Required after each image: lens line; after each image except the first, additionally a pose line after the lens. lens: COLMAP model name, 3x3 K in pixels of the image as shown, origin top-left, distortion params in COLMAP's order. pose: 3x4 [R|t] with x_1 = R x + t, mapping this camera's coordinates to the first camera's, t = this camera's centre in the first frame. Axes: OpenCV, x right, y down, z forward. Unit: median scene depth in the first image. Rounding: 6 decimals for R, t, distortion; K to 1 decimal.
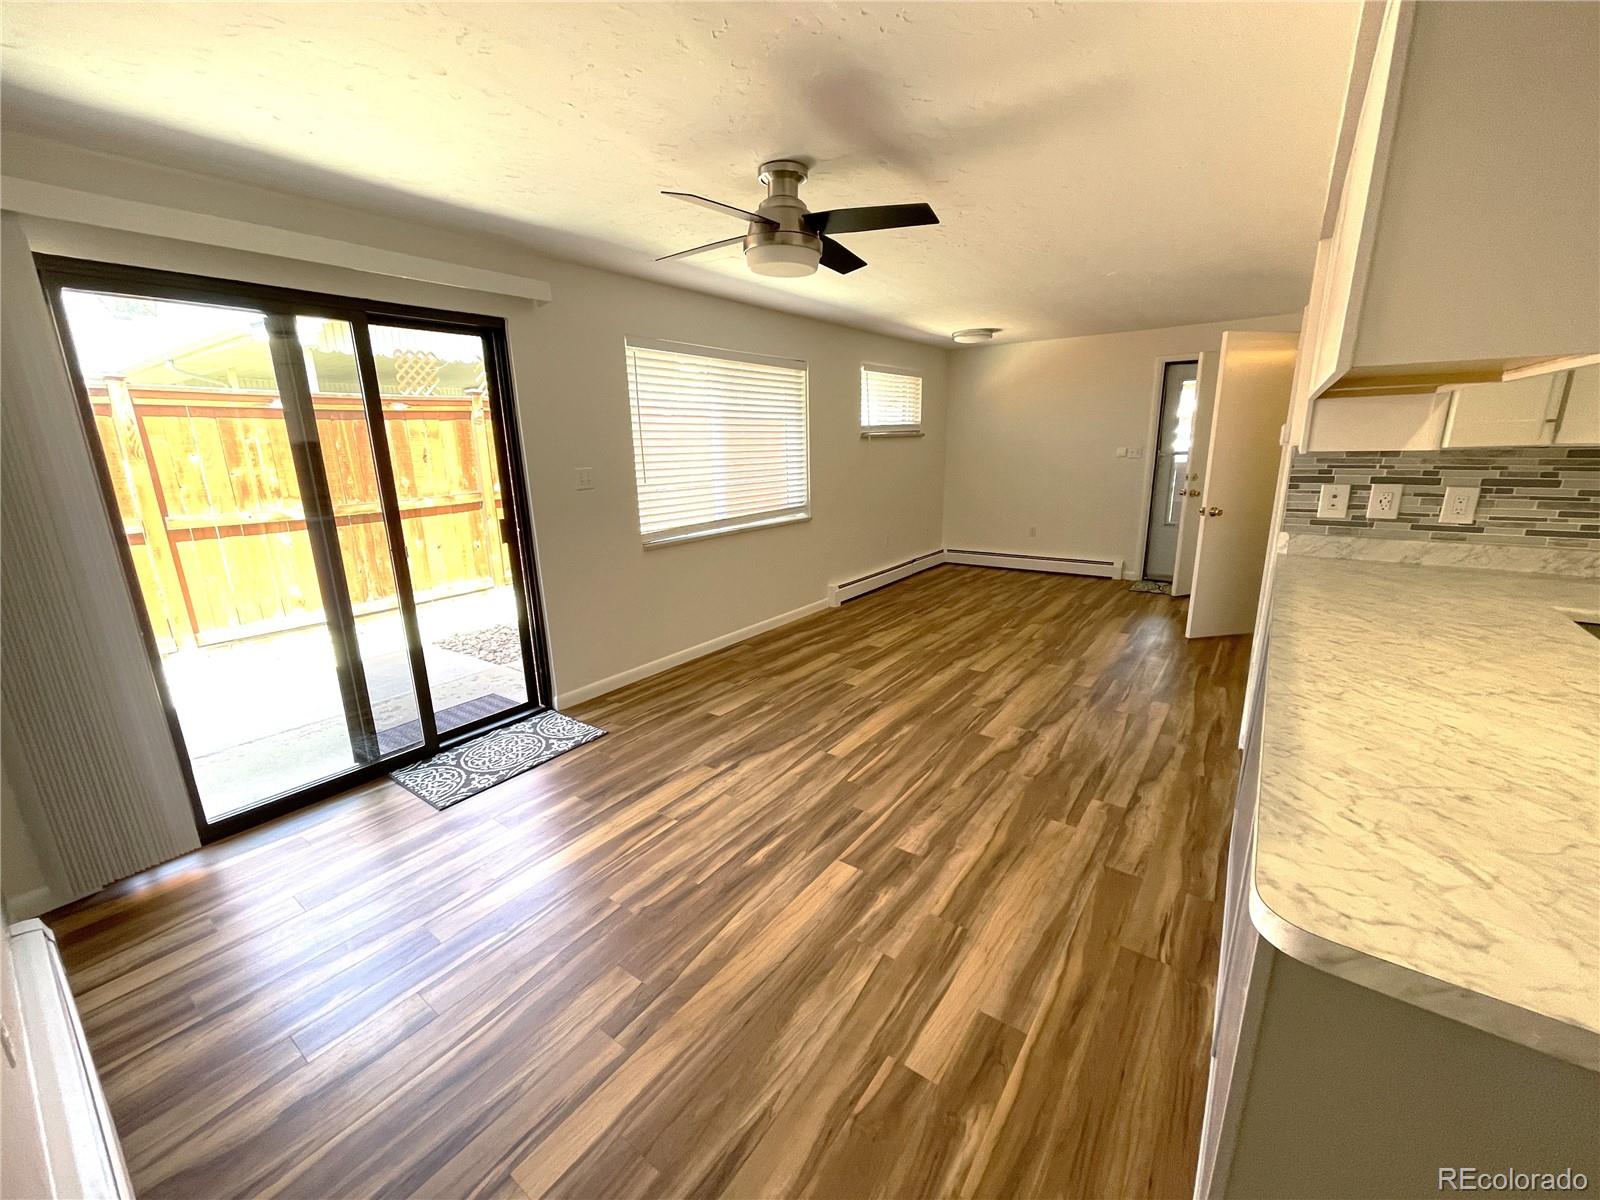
lens RADIAL K [[642.4, 0, 793.1], [0, 642.4, 596.3], [0, 0, 1]] dist [-0.000052, -0.001298]
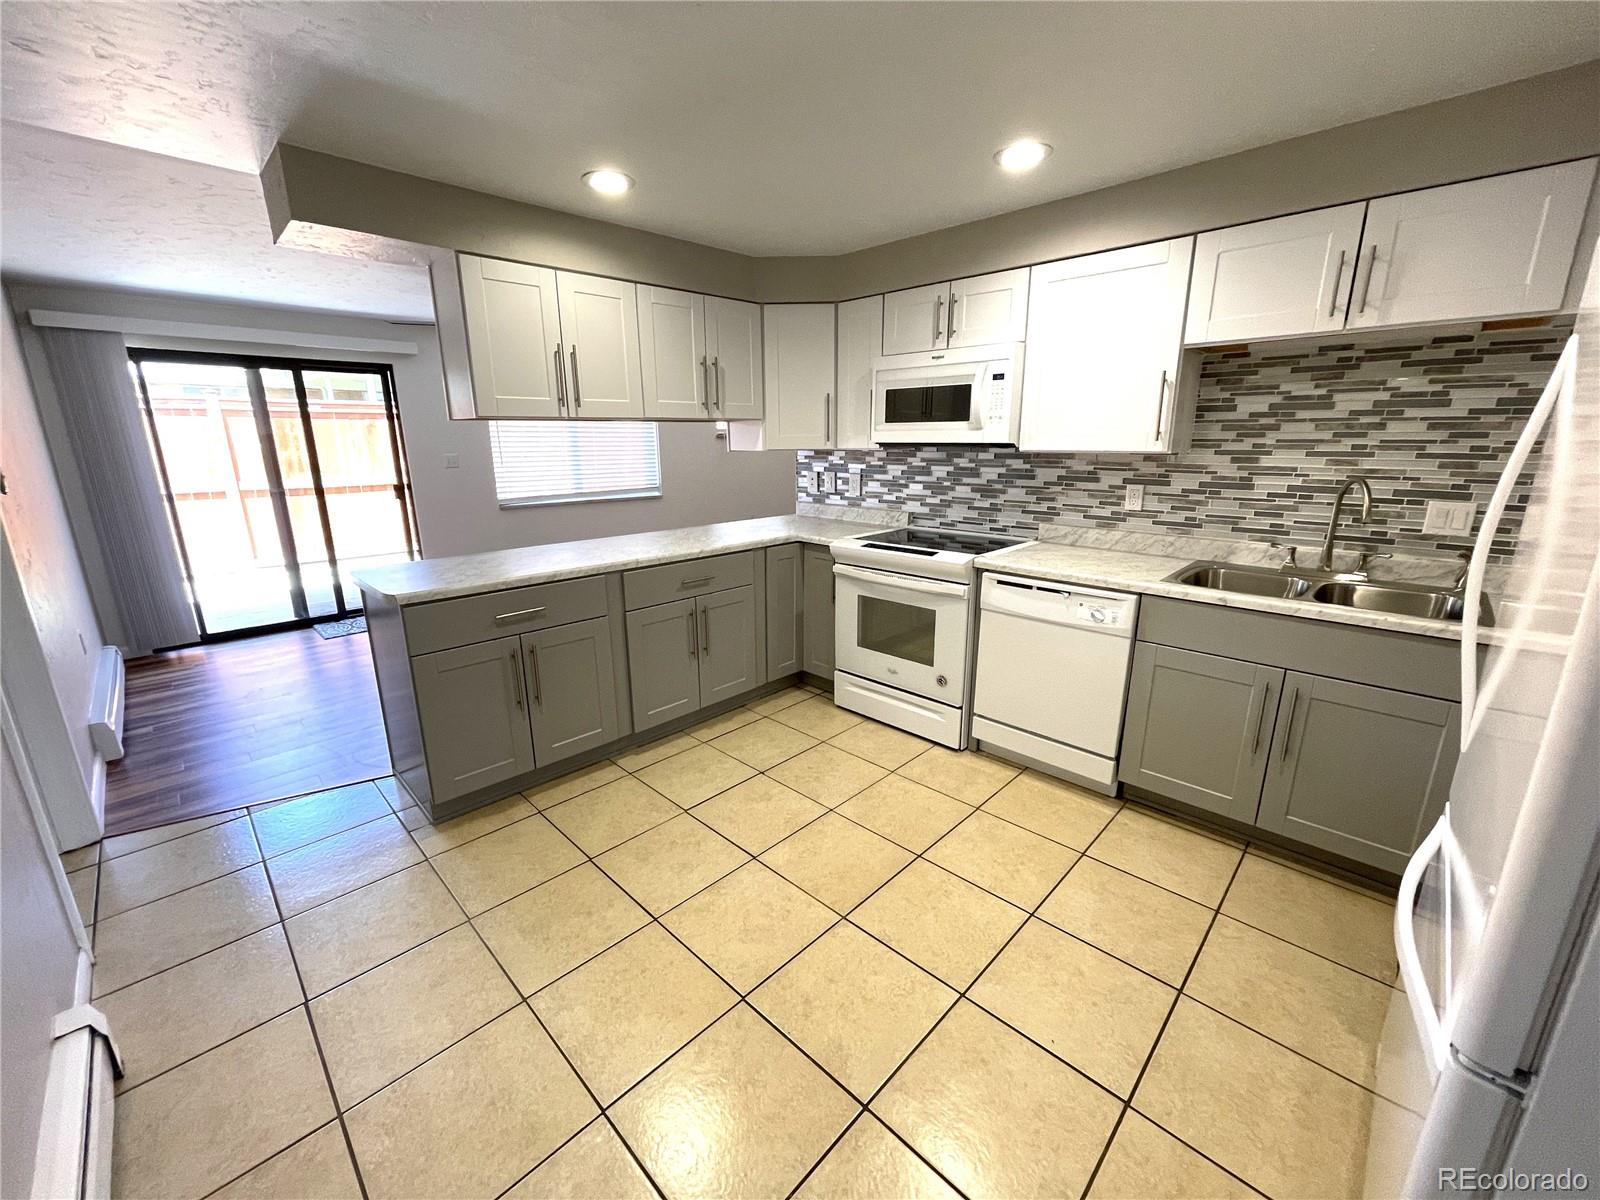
lens RADIAL K [[642.4, 0, 794.7], [0, 642.4, 597.6], [0, 0, 1]] dist [-0.000052, -0.001298]
pose [[0.989257, 0.052046, -0.136608, 0.984531], [-0.051568, 0.998645, 0.007045, 0.130958], [0.136790, 0.000076, 0.990600, -0.601664]]
